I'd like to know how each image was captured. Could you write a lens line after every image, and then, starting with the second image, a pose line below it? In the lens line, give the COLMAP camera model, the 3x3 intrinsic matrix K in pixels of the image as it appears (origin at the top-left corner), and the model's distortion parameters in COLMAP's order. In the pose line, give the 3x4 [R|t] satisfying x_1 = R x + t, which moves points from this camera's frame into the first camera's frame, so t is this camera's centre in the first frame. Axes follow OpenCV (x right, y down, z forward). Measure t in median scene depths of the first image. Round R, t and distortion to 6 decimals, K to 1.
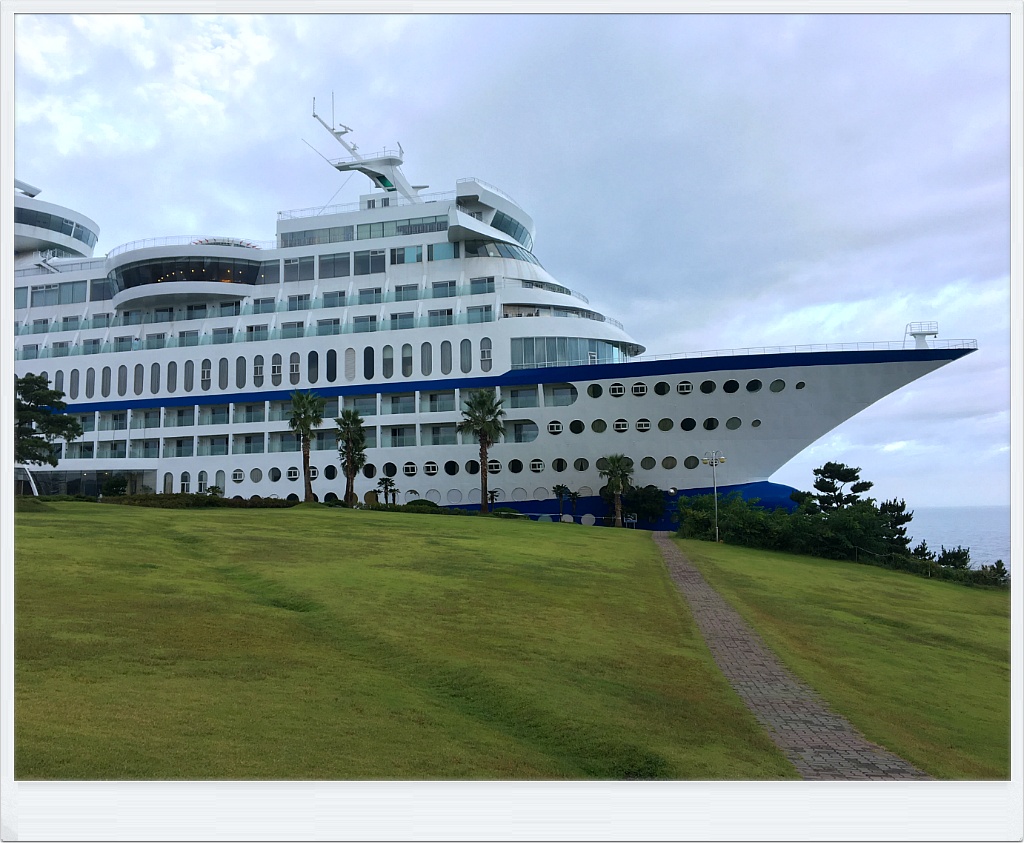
lens RADIAL K [[894.0, 0, 510.1], [0, 894.0, 383.7], [0, 0, 1]] dist [0.103032, -0.182613]
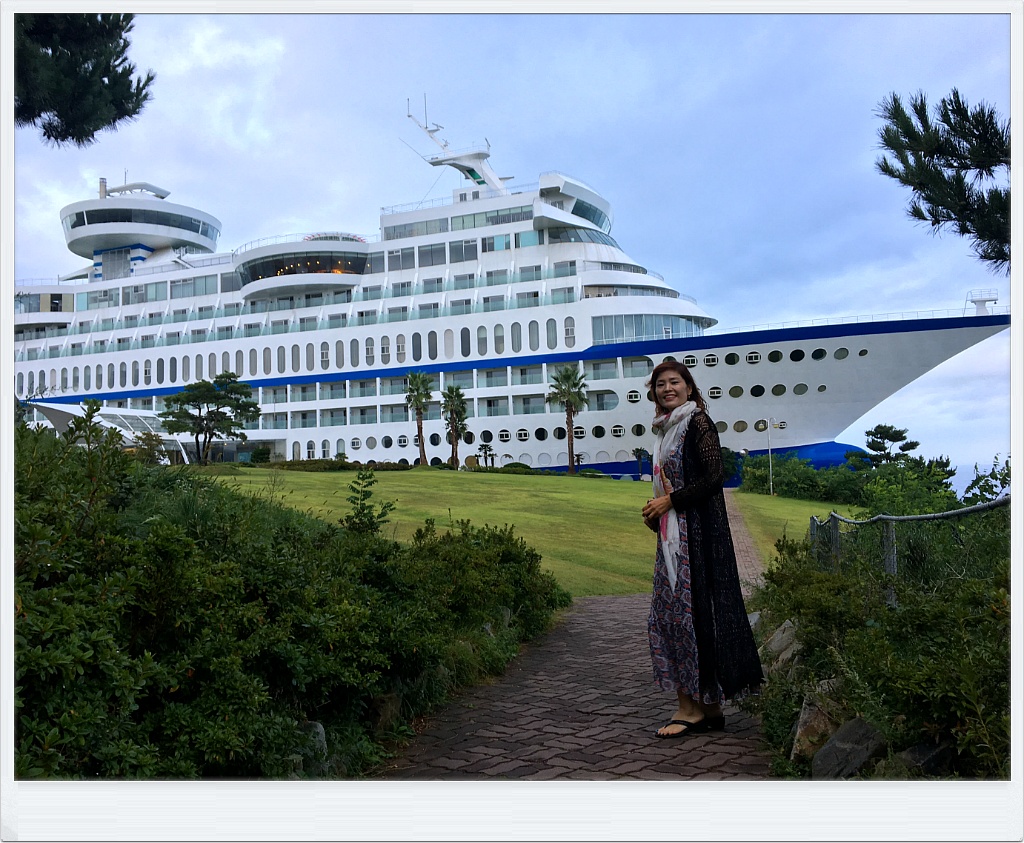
lens RADIAL K [[894.0, 0, 510.1], [0, 894.0, 383.7], [0, 0, 1]] dist [0.103032, -0.182613]
pose [[0.995421, -0.021250, -0.093191, 0.001535], [0.025081, 0.998880, 0.040127, -0.014539], [0.092234, -0.042280, 0.994839, -0.111833]]
